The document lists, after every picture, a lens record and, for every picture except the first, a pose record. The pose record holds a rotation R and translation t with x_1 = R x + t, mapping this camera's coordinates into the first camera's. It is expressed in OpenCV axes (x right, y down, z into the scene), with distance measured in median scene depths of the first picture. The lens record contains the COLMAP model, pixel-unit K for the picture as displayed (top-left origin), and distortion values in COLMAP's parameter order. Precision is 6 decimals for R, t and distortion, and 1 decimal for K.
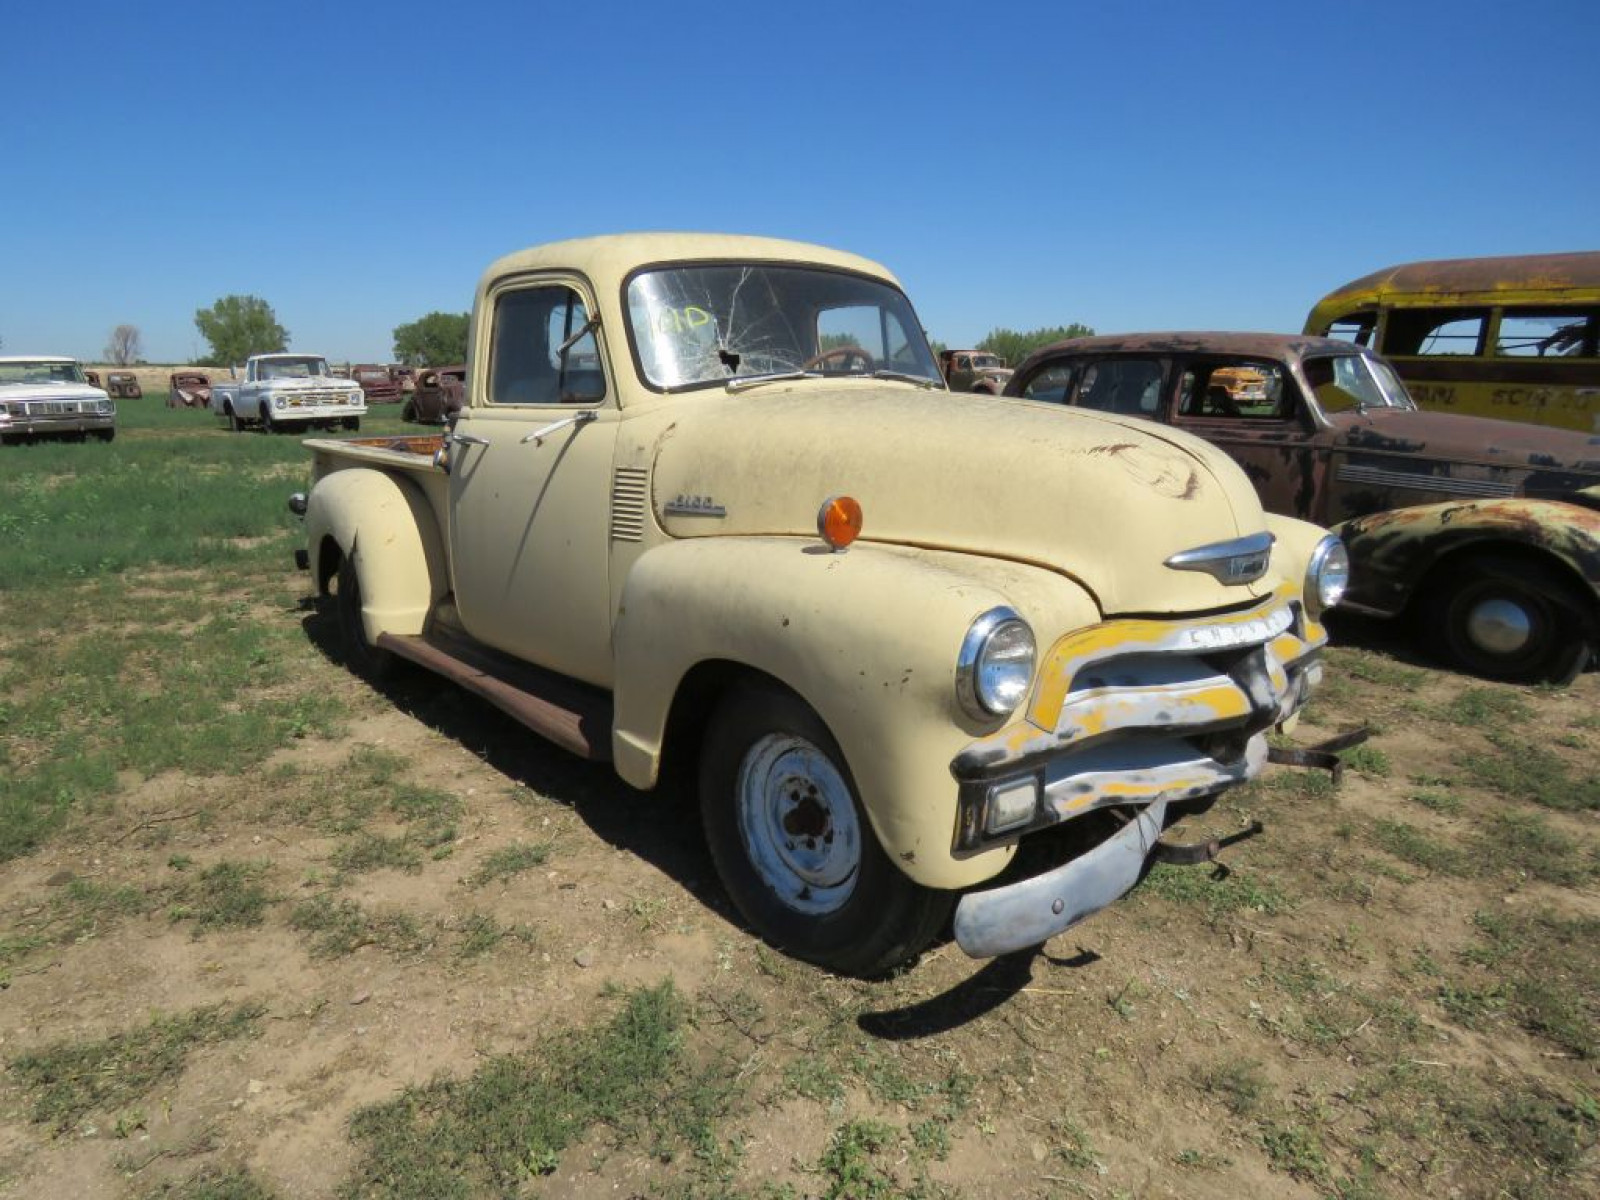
lens RADIAL K [[1024.0, 0, 773.6], [0, 1024.0, 619.2], [0, 0, 1]] dist [-0.000187, -0.008785]
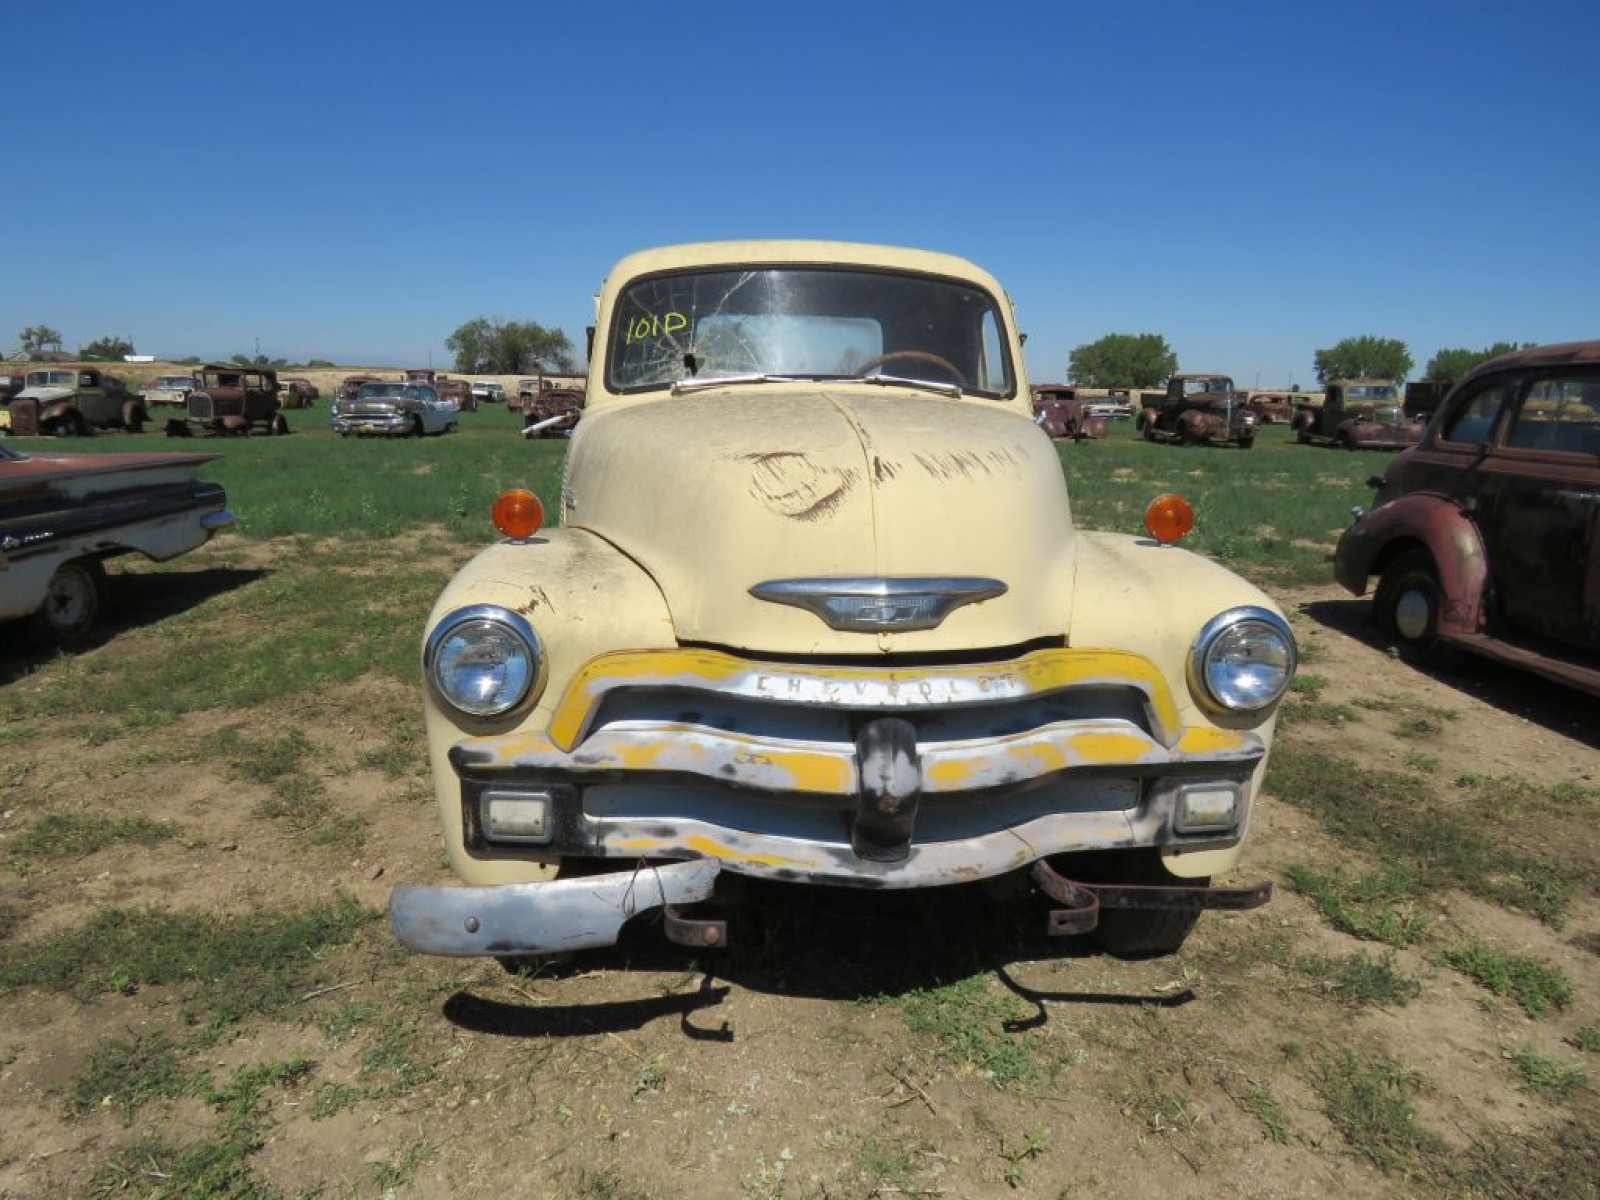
lens RADIAL K [[1024.0, 0, 799.1], [0, 1024.0, 607.7], [0, 0, 1]] dist [-0.000187, -0.008785]
pose [[0.810360, 0.133823, -0.570446, 0.680892], [-0.151324, 0.988340, 0.016892, -0.046723], [0.566055, 0.072633, 0.821162, 0.246875]]
